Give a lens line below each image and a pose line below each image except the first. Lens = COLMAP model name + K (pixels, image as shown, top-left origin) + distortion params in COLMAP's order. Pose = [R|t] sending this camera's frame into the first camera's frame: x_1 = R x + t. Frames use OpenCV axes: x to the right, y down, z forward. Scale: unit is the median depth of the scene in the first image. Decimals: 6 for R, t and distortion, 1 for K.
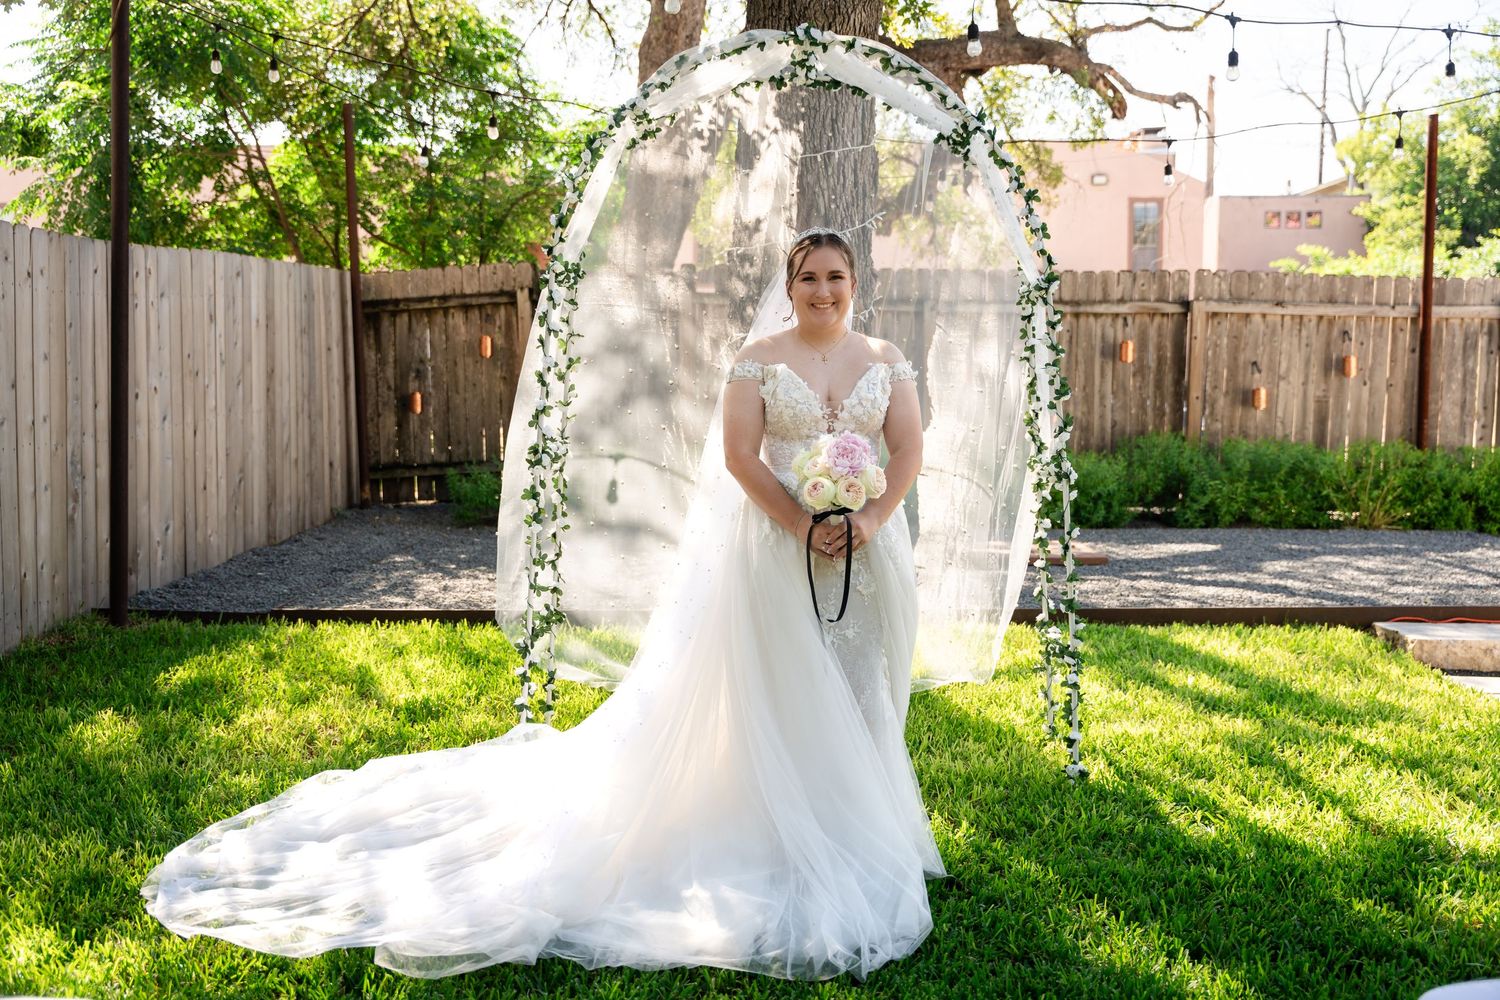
lens RADIAL K [[1405.2, 0, 745.5], [0, 1405.2, 496.4], [0, 0, 1]] dist [0.008578, 0.000000]
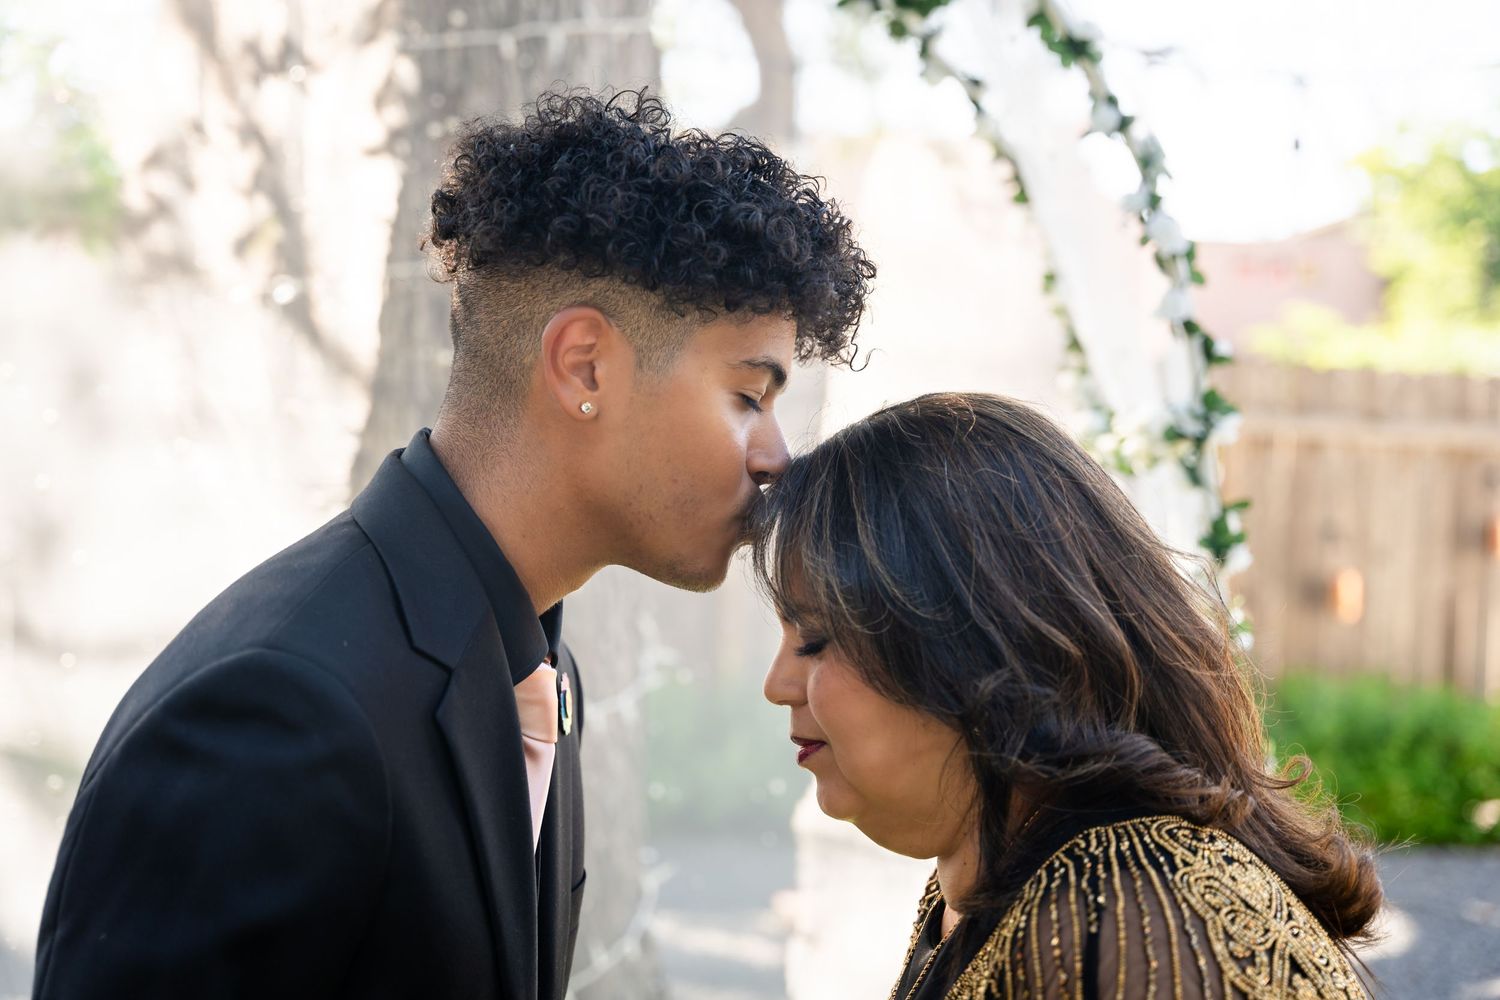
lens RADIAL K [[2311.2, 0, 742.8], [0, 2311.2, 501.6], [0, 0, 1]] dist [0.100785, 0.000000]
pose [[0.989100, 0.017907, 0.146152, 0.015300], [-0.005296, 0.996262, -0.086223, -0.041635], [-0.147150, 0.084509, 0.985497, 0.235750]]
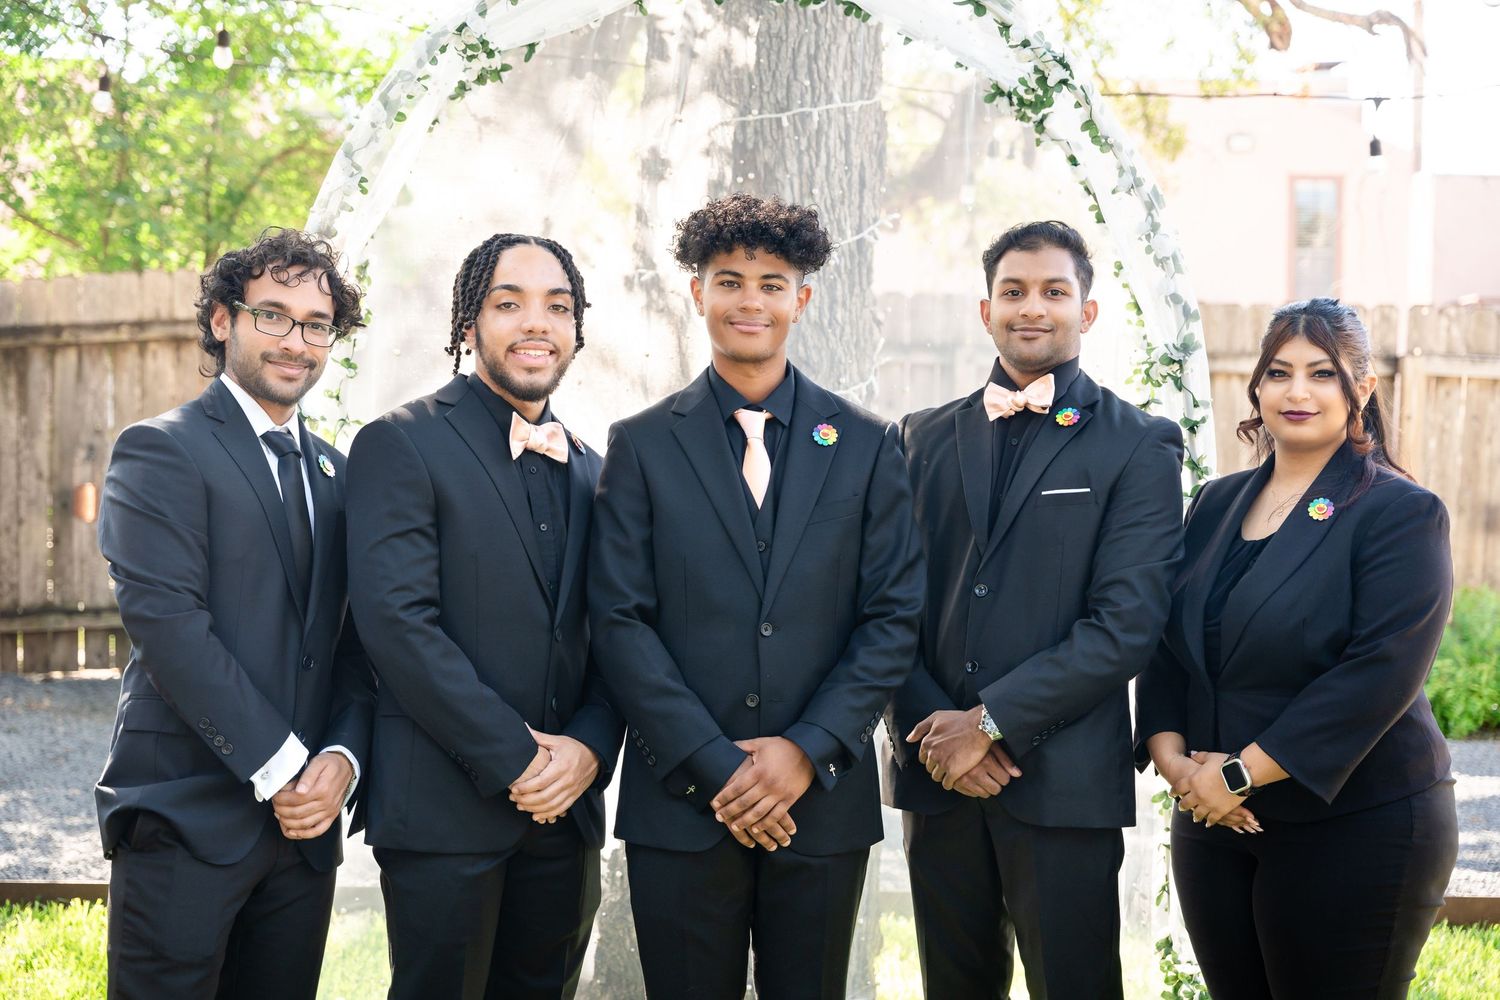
lens RADIAL K [[2341.6, 0, 739.6], [0, 2341.6, 506.4], [0, 0, 1]] dist [0.041666, 0.000000]
pose [[0.999146, 0.018109, 0.037134, 0.000382], [-0.015776, 0.997940, -0.062188, -0.013134], [-0.038183, 0.061549, 0.997373, 0.029695]]
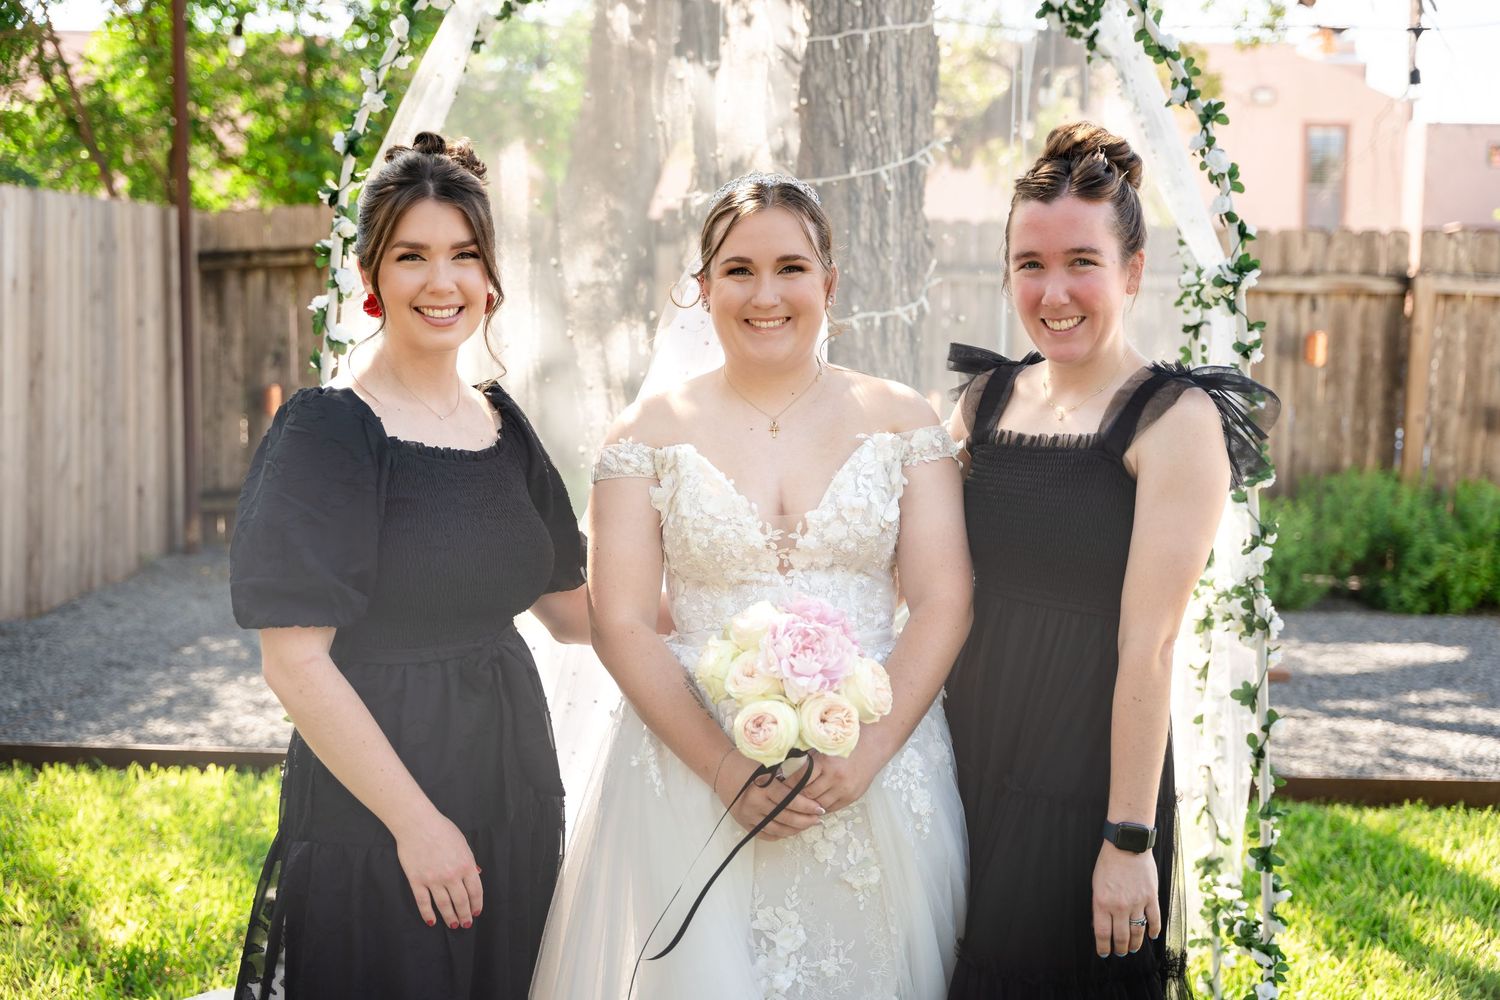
lens RADIAL K [[1882.2, 0, 730.4], [0, 1882.2, 508.7], [0, 0, 1]] dist [0.029602, 0.000000]
pose [[0.999494, 0.022667, -0.022328, 0.017278], [-0.022718, 0.999740, -0.002016, -0.026103], [0.022276, 0.002522, 0.999749, 0.125688]]
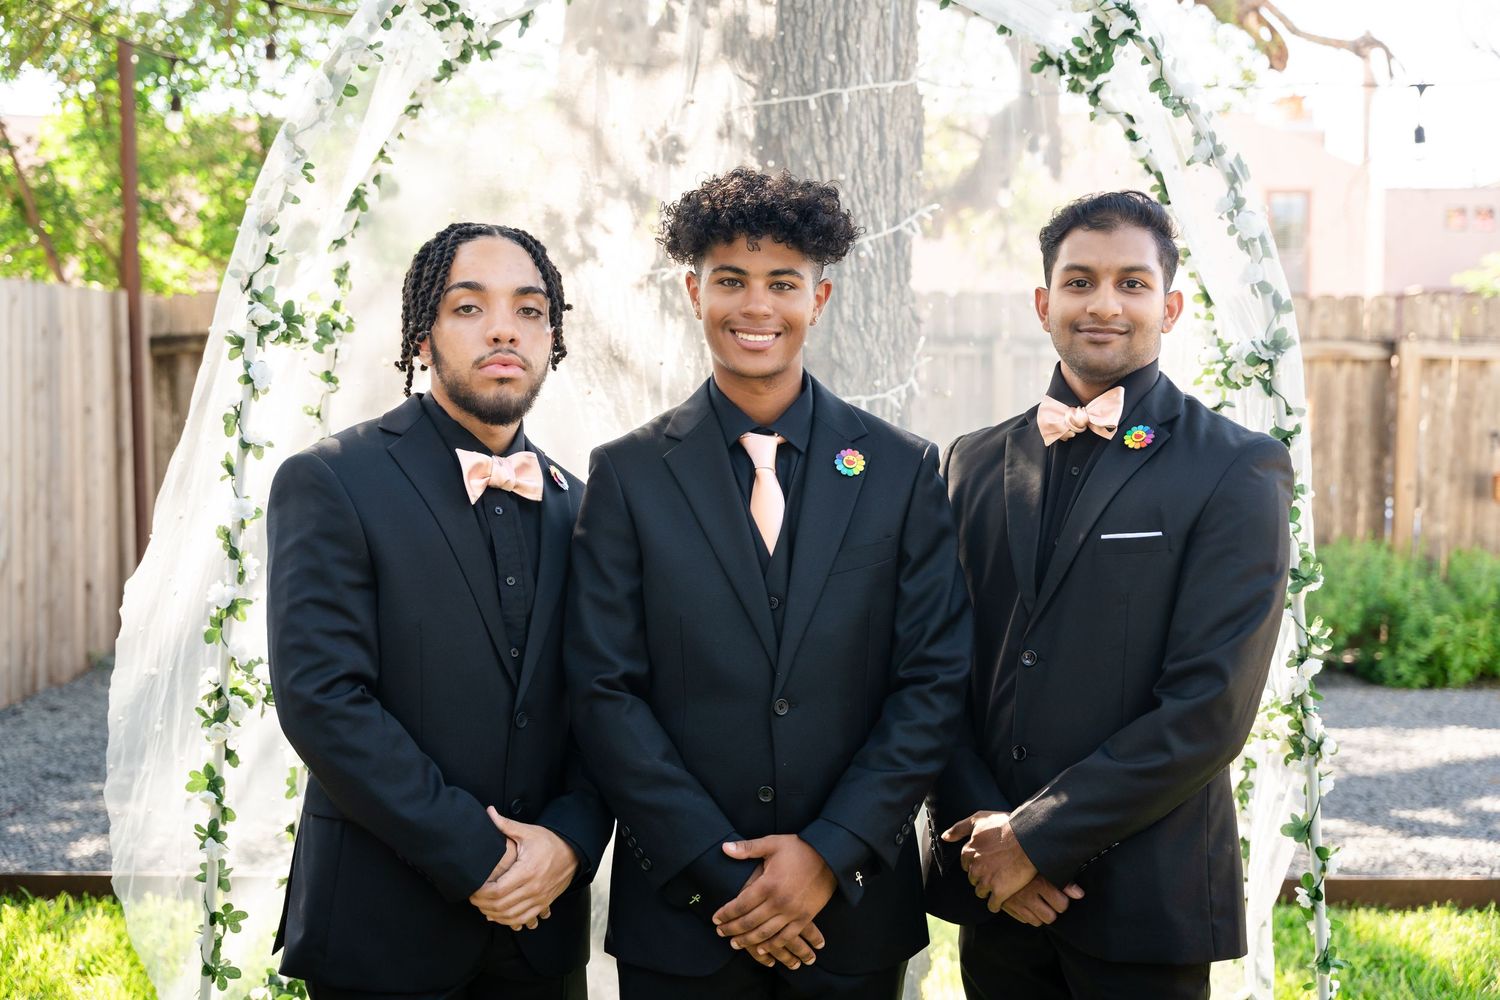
lens RADIAL K [[1882.2, 0, 744.9], [0, 1882.2, 503.4], [0, 0, 1]] dist [0.029602, 0.000000]
pose [[0.999993, 0.003381, -0.001510, 0.016176], [-0.003443, 0.999057, -0.043274, -0.033811], [0.001363, 0.043279, 0.999062, 0.169351]]
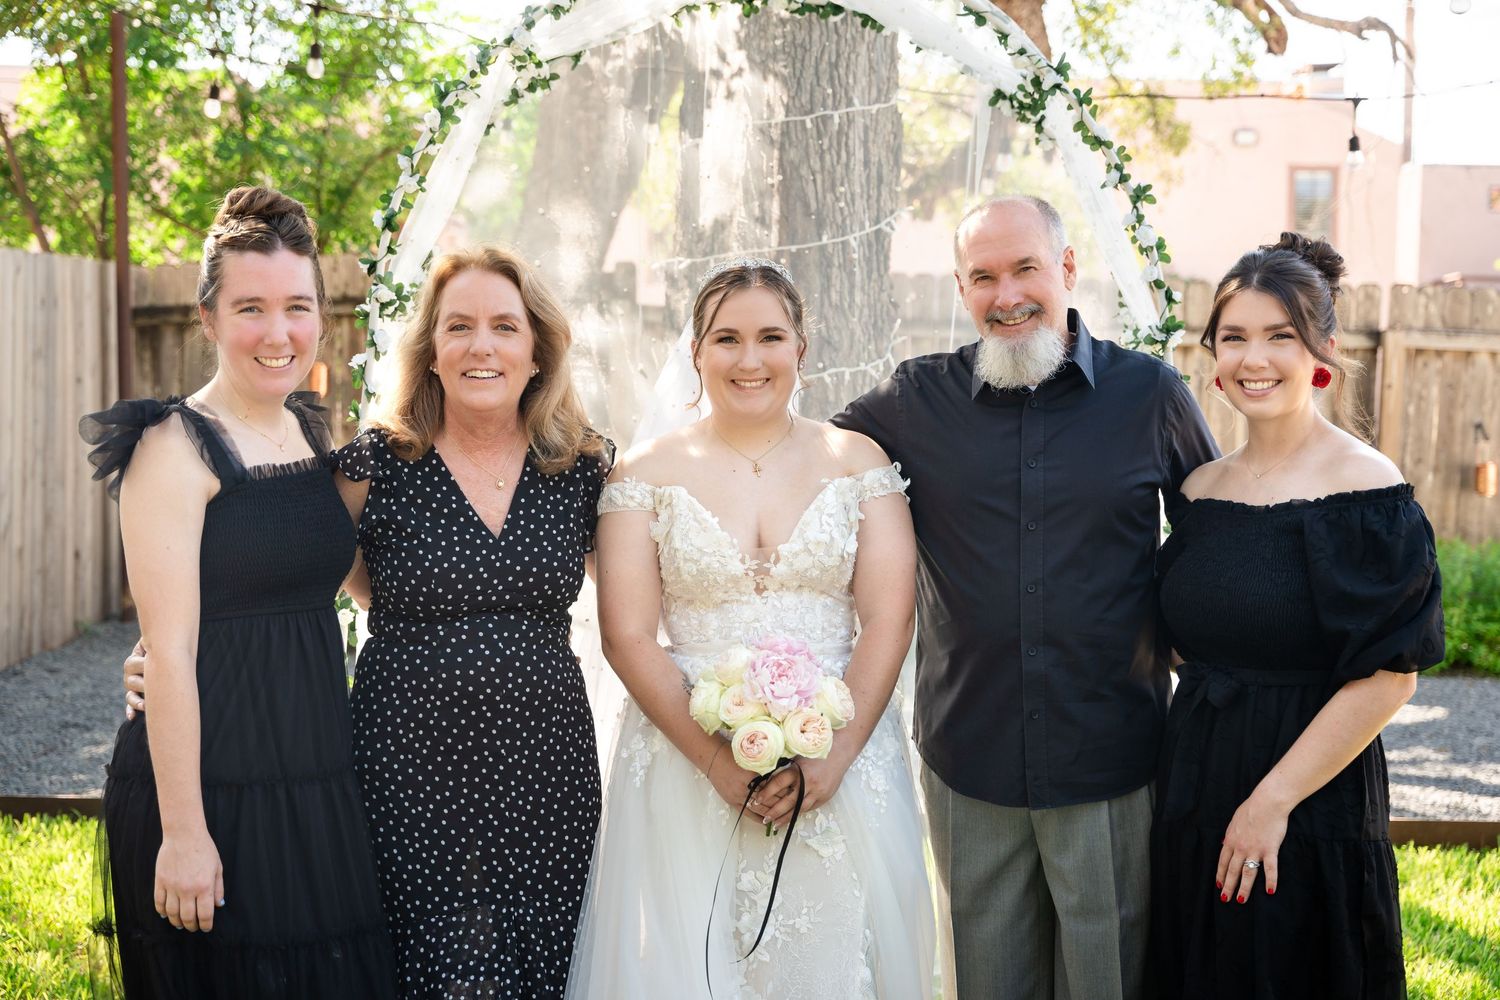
lens RADIAL K [[2068.0, 0, 717.6], [0, 2068.0, 518.6], [0, 0, 1]] dist [0.028723, 0.000000]
pose [[0.999827, 0.018572, -0.000881, 0.008573], [-0.018591, 0.999231, -0.034526, -0.016203], [0.000239, 0.034537, 0.999403, 0.038957]]
